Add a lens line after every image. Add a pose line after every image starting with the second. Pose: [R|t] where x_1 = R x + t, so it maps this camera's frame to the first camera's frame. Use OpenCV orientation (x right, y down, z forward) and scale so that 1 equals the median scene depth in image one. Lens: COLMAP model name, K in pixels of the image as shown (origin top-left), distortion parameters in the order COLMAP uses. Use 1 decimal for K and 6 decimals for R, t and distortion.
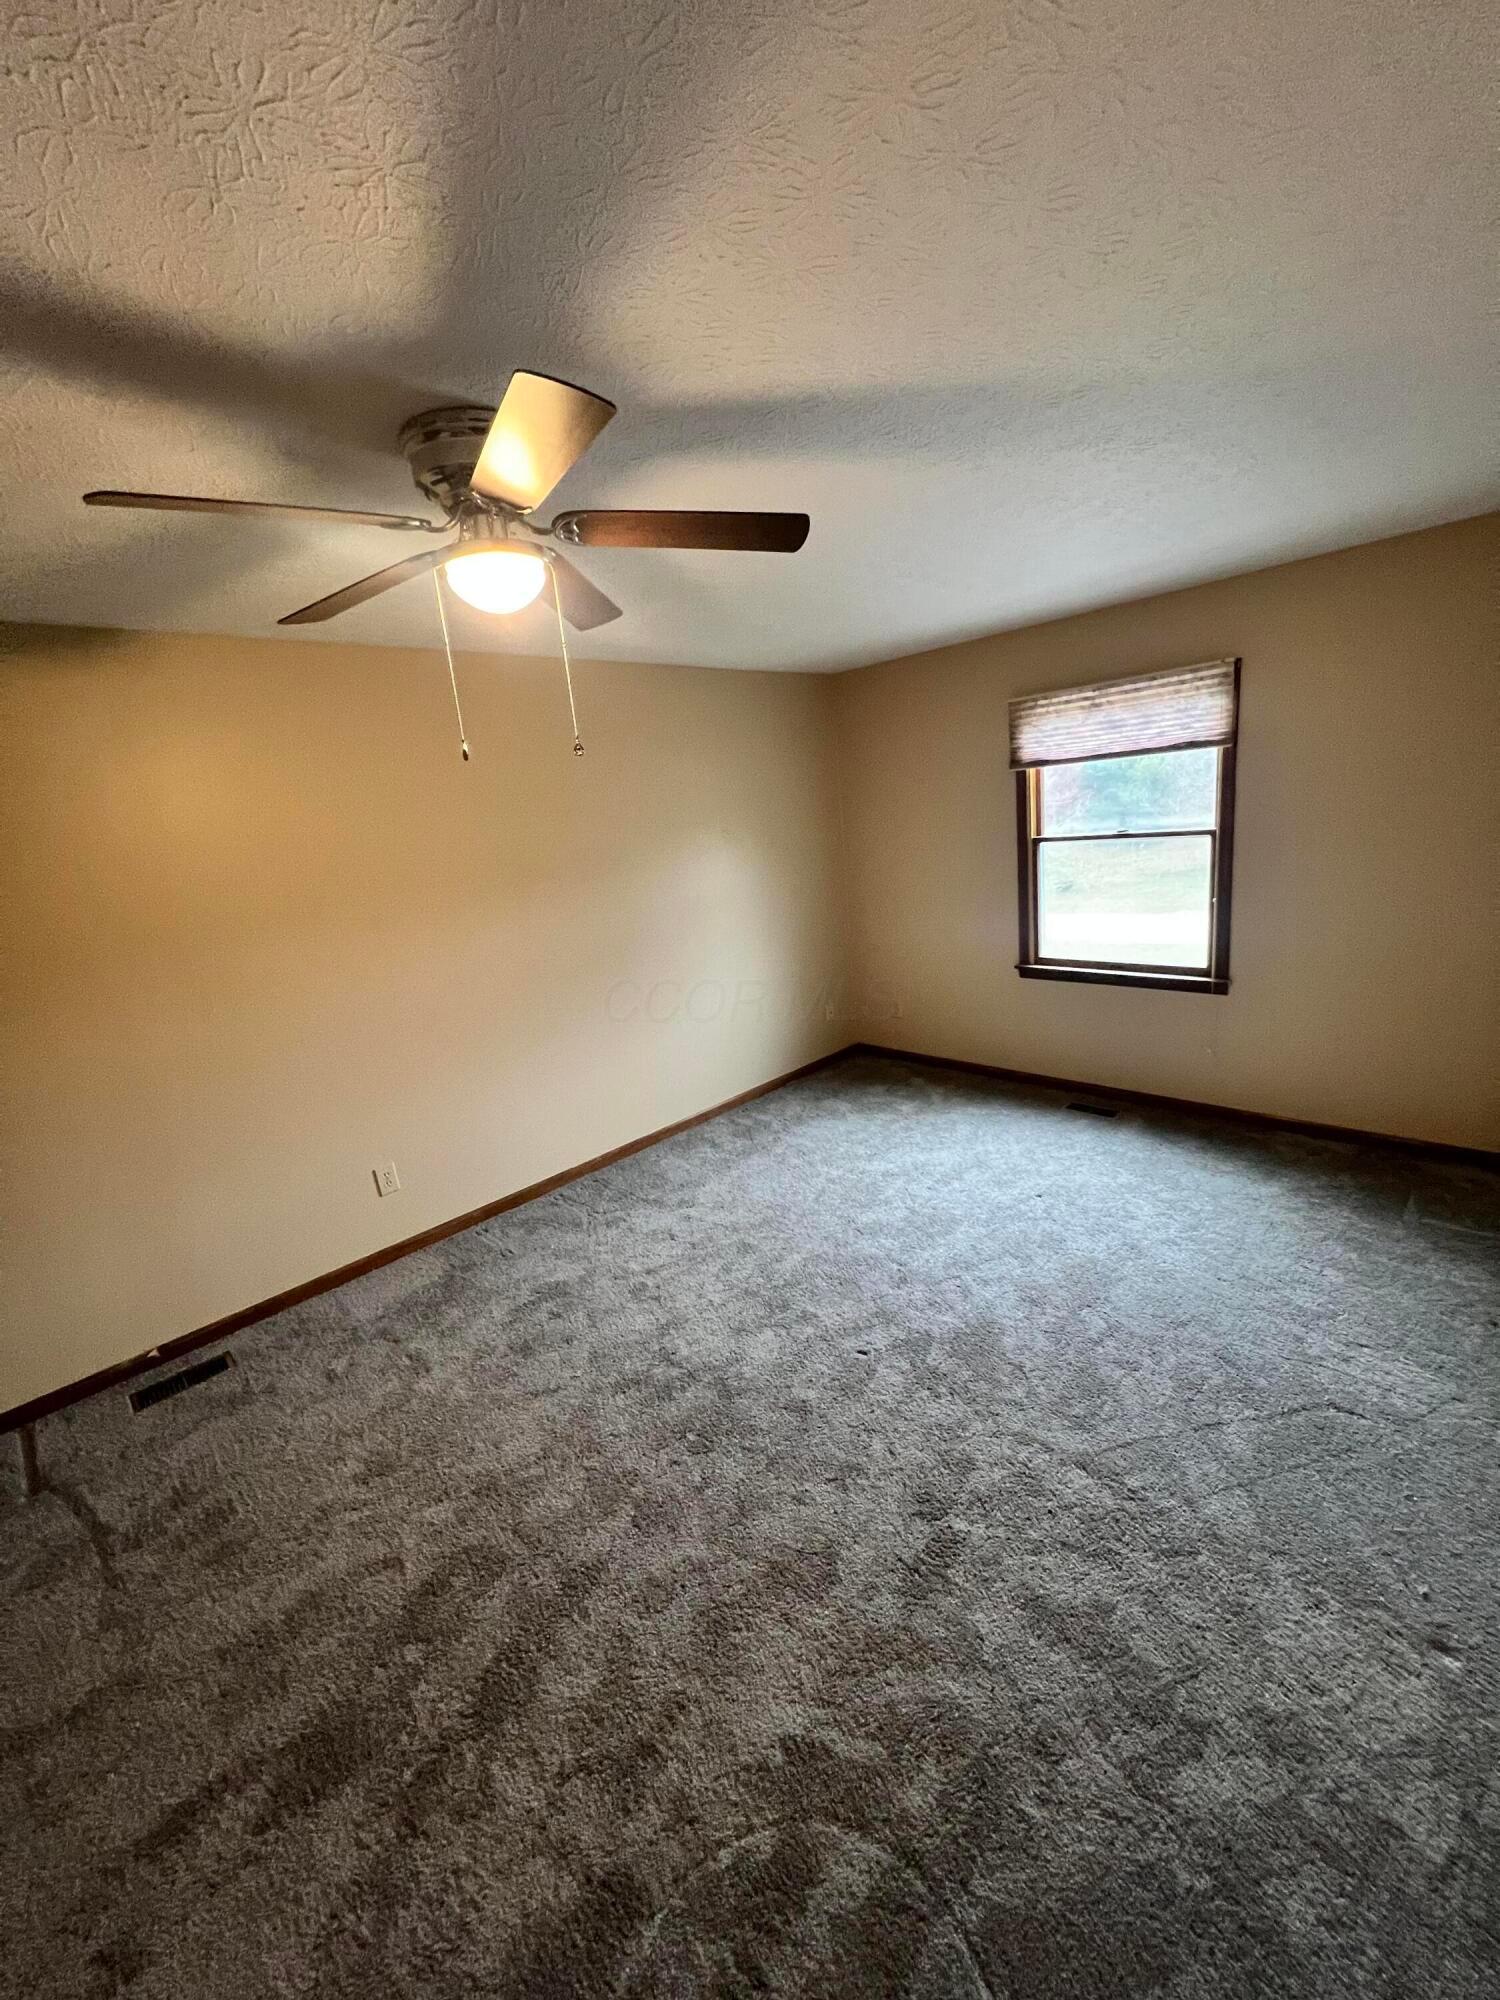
lens RADIAL K [[800.2, 0, 758.3], [0, 800.2, 995.7], [0, 0, 1]] dist [-0.000702, 0.000441]
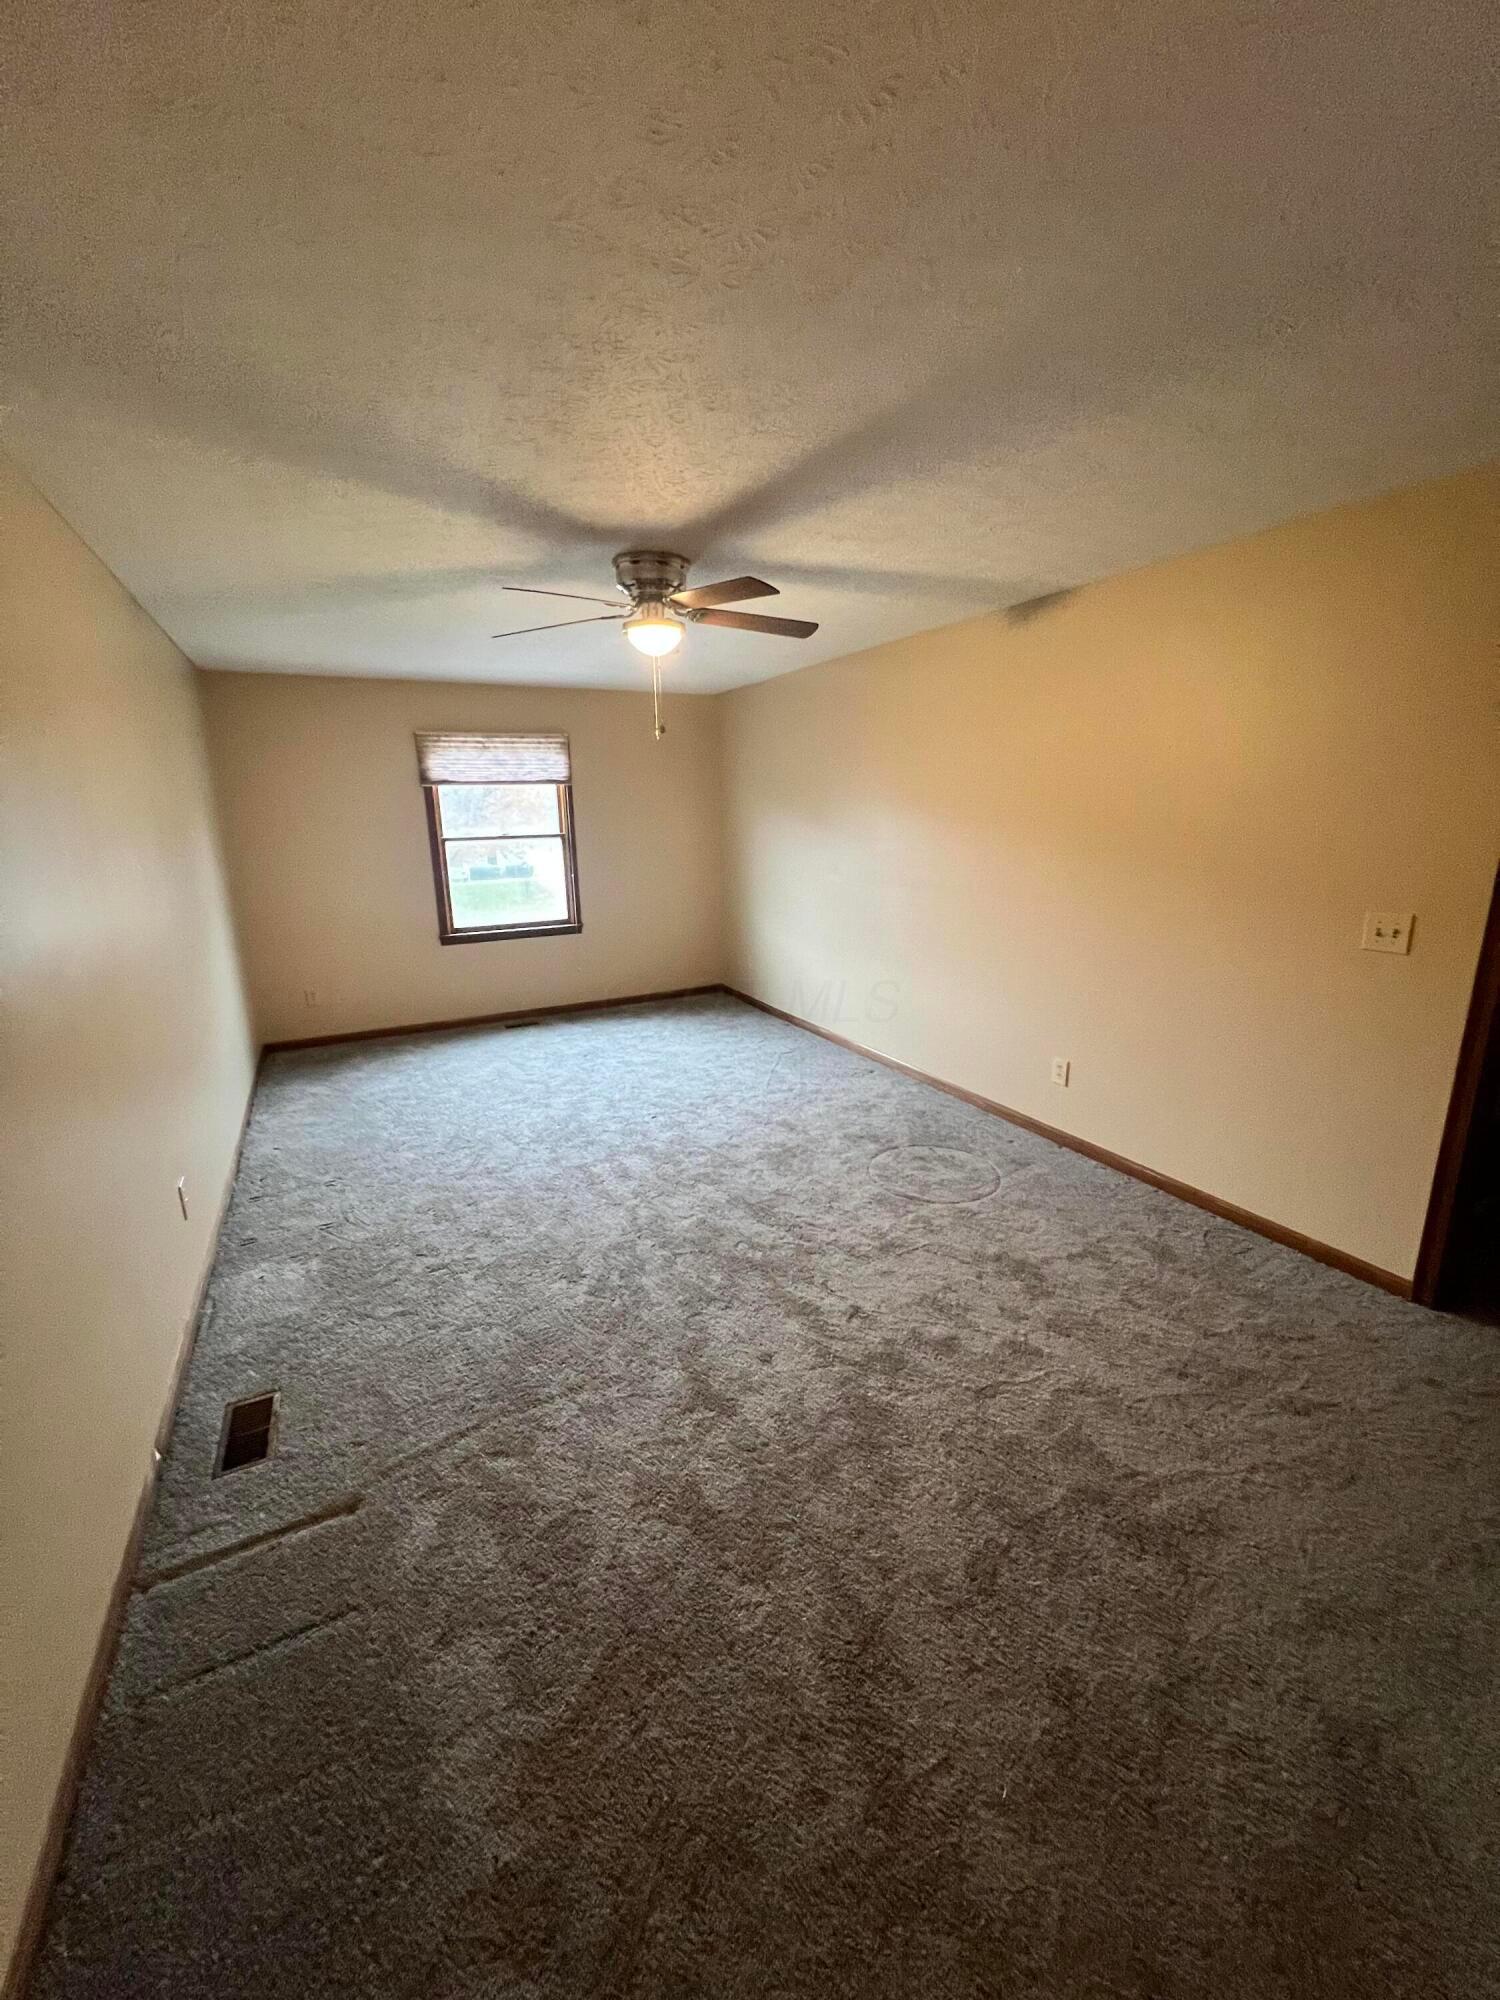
lens RADIAL K [[800.2, 0, 755.9], [0, 800.2, 1004.4], [0, 0, 1]] dist [-0.000702, 0.000441]
pose [[0.284510, -0.138868, 0.948562, -0.856830], [0.209976, 0.974454, 0.079679, 0.081406], [-0.935395, 0.176506, 0.306401, 0.158708]]
